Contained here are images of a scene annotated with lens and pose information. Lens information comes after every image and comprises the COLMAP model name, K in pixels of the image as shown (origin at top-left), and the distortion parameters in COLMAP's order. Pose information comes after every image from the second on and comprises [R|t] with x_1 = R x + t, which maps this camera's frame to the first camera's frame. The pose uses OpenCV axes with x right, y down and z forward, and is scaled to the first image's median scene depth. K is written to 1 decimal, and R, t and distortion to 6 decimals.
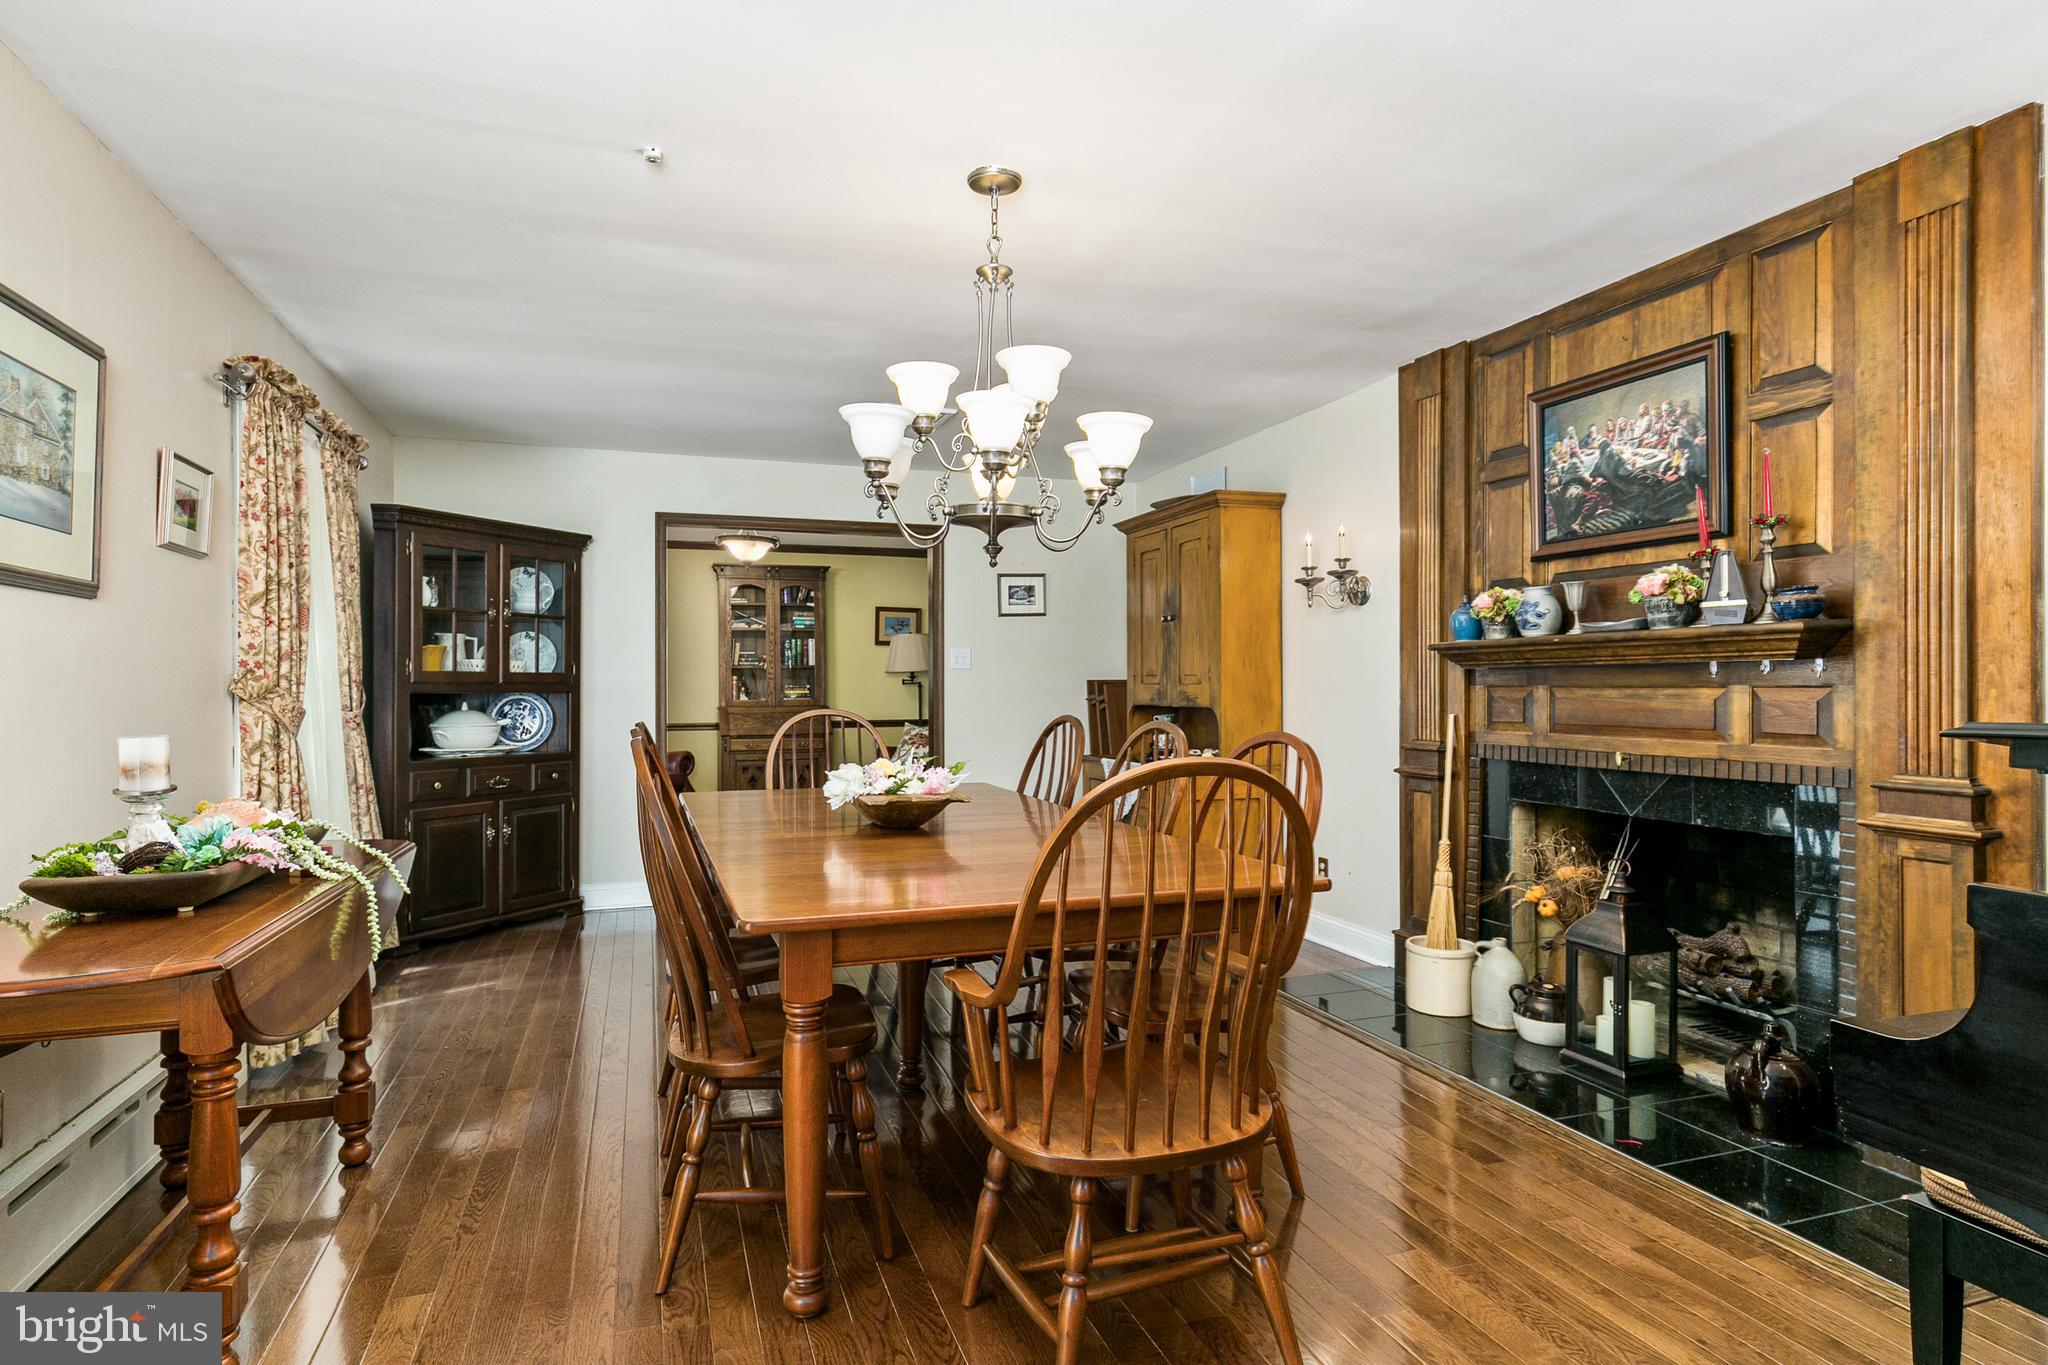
lens RADIAL K [[1159.5, 0, 1051.6], [0, 1159.5, 677.1], [0, 0, 1]] dist [0.003854, 0.000509]
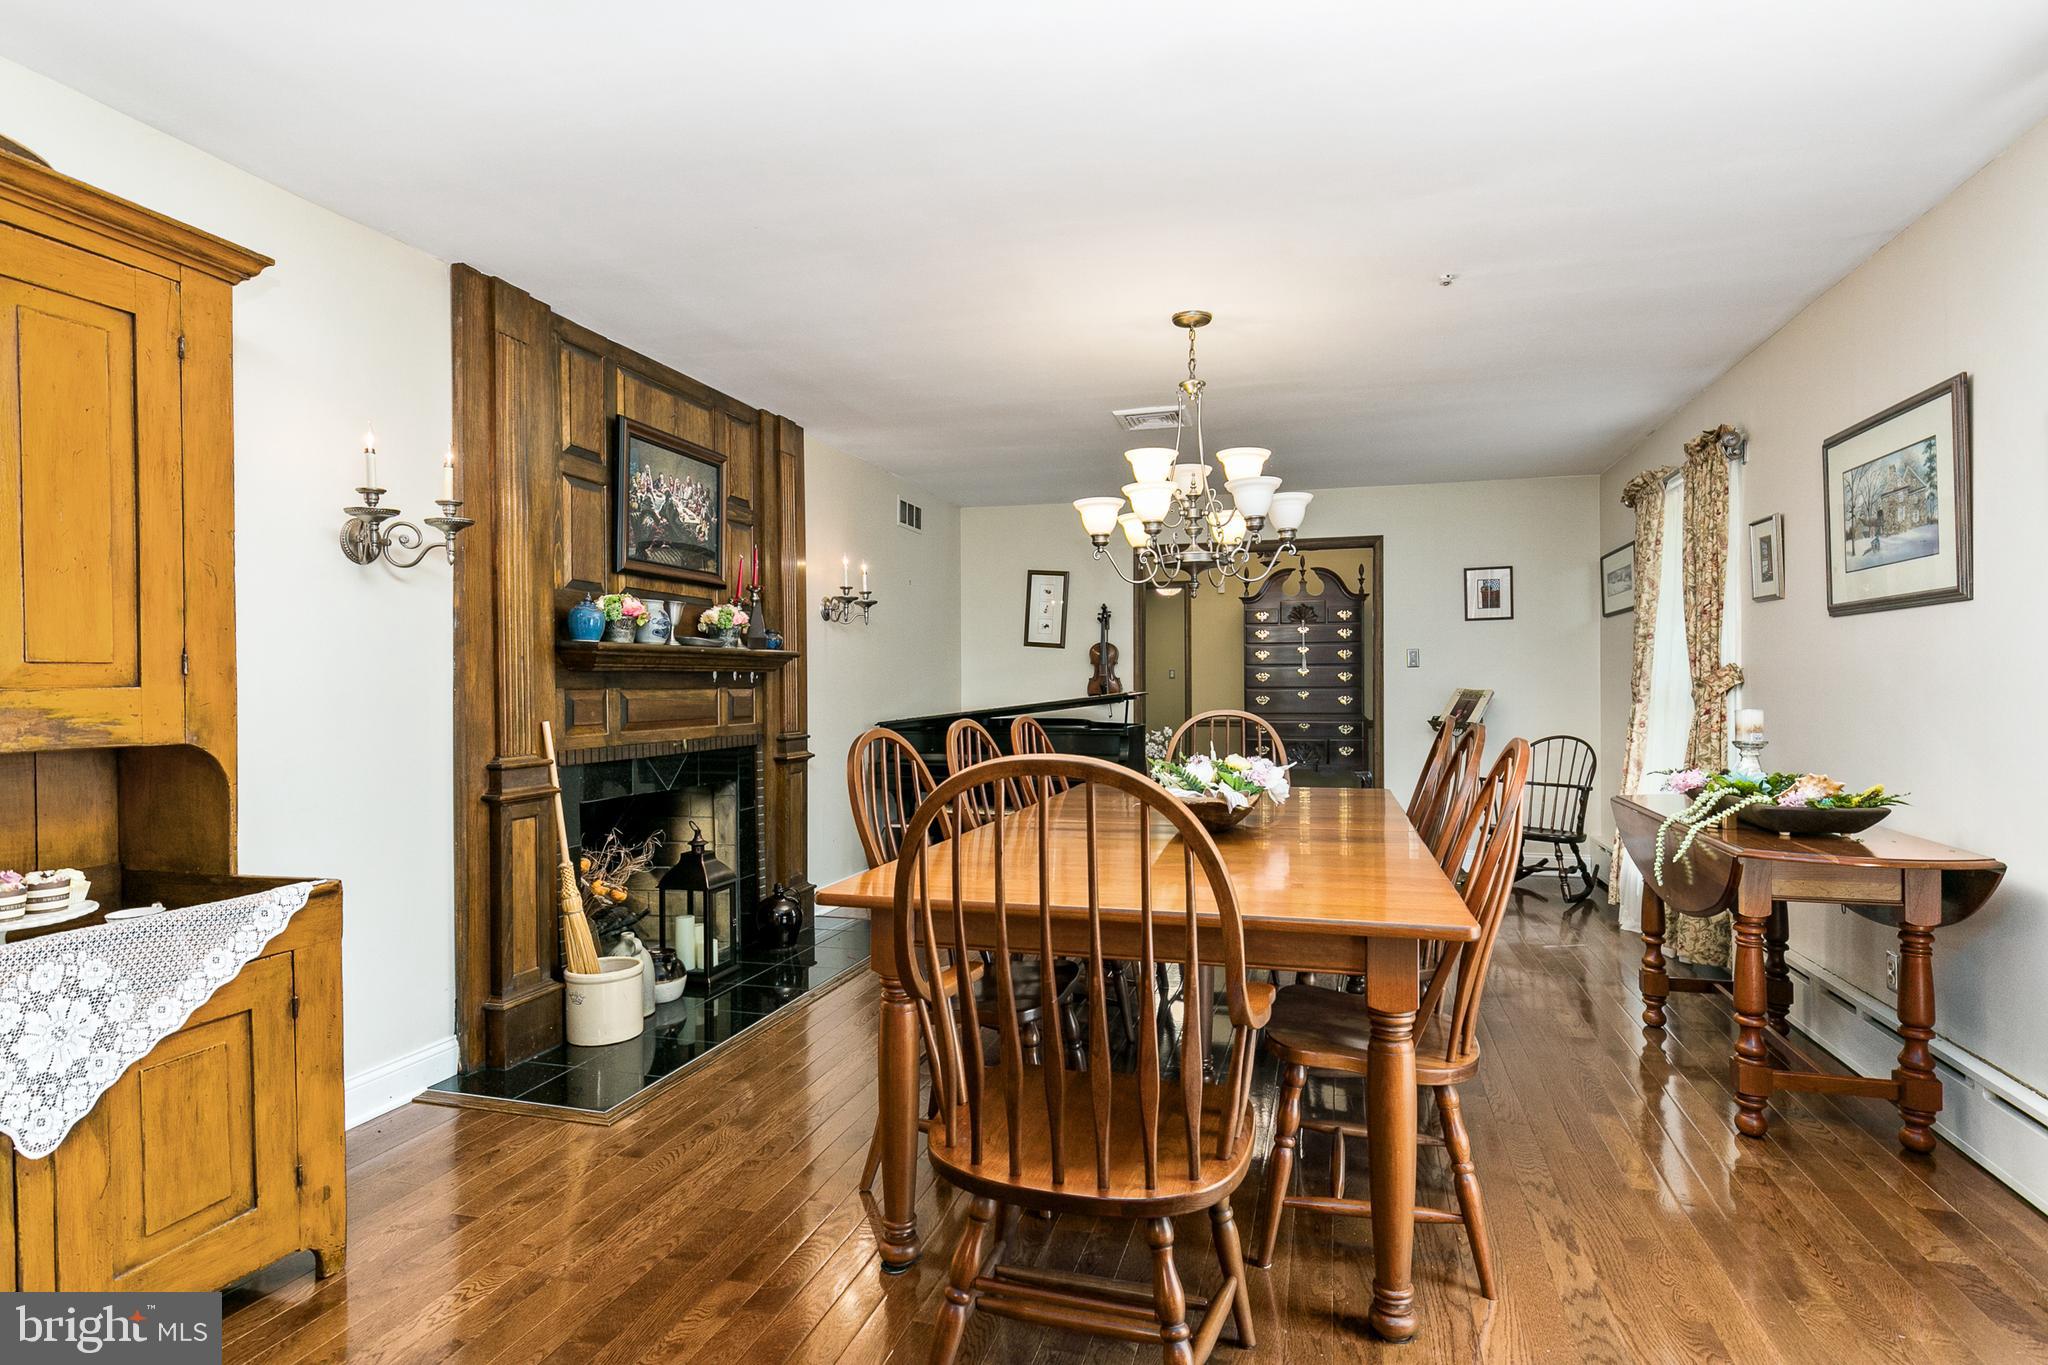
lens RADIAL K [[1098.1, 0, 1014.4], [0, 1098.1, 688.9], [0, 0, 1]] dist [0.006043, 0.000914]
pose [[-0.814726, 0.004176, 0.579831, -0.501614], [0.003882, 0.999991, -0.001747, 0.011872], [-0.579833, 0.000827, -0.814735, 1.729956]]
